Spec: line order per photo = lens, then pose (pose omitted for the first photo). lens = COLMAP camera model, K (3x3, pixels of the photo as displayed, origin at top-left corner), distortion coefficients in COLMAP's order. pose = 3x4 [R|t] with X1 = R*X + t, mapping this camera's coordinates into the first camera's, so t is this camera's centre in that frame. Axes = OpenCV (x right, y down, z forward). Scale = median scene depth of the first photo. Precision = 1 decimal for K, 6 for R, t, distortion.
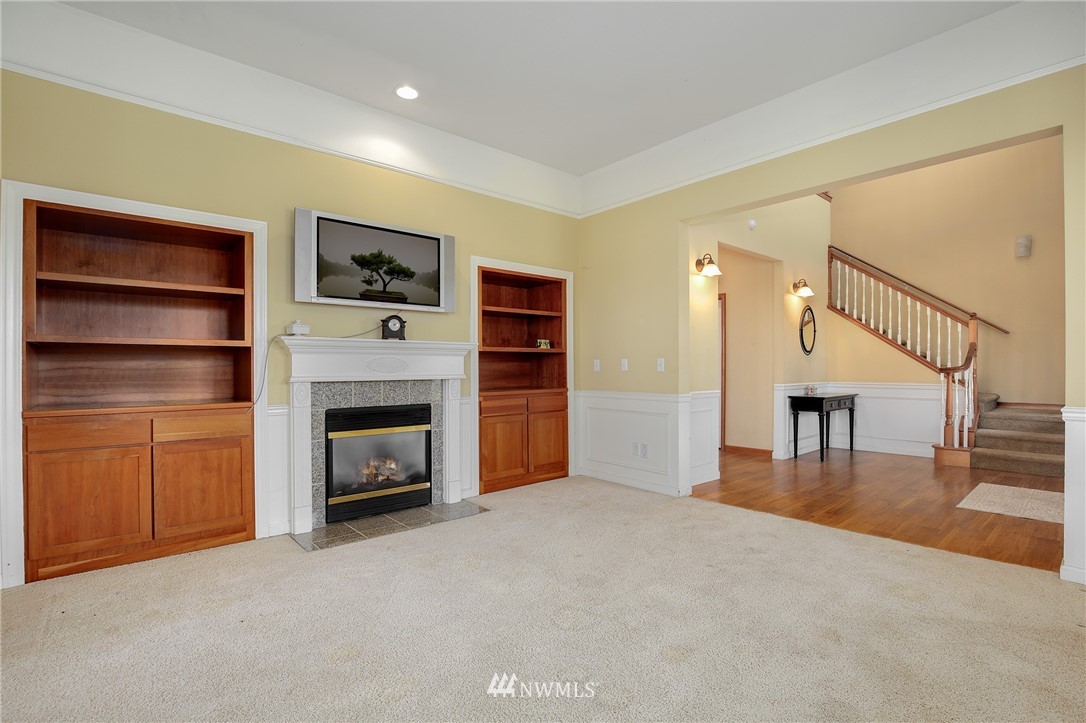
lens RADIAL K [[493.7, 0, 549.7], [0, 493.7, 374.8], [0, 0, 1]] dist [-0.029722, 0.003843]
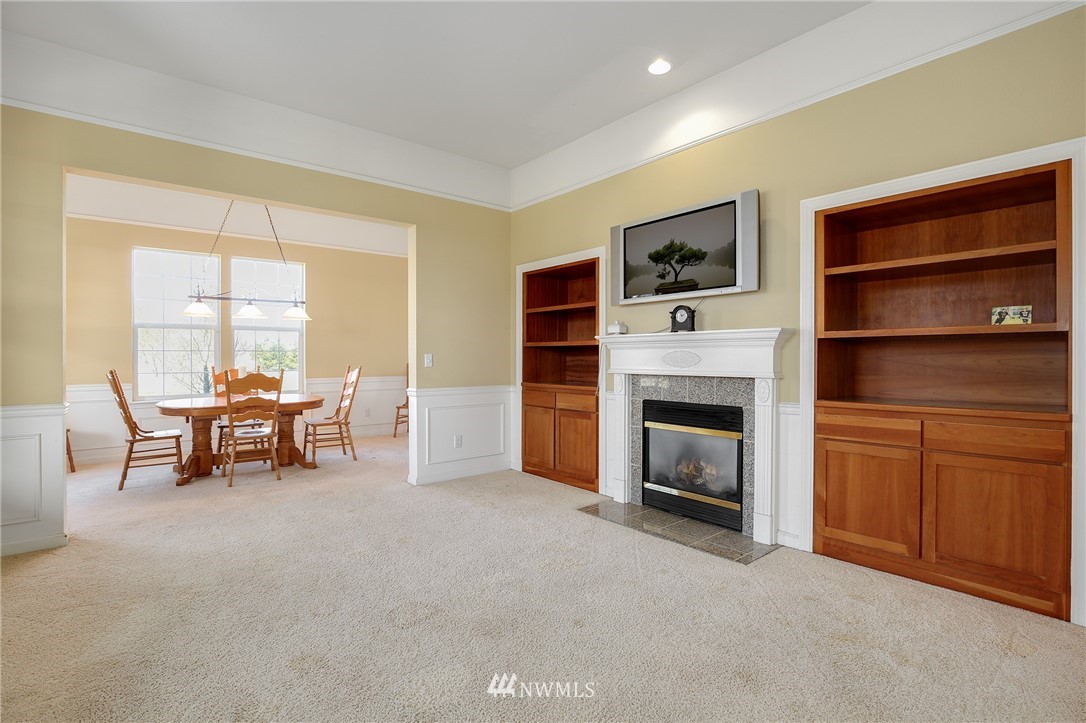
lens RADIAL K [[508.5, 0, 548.8], [0, 508.5, 363.4], [0, 0, 1]] dist [-0.021491, -0.001121]
pose [[-0.010524, 0.014439, -0.999840, 0.644550], [-0.014899, 0.999782, 0.014595, -0.022491], [0.999834, 0.015050, -0.010307, 0.761213]]
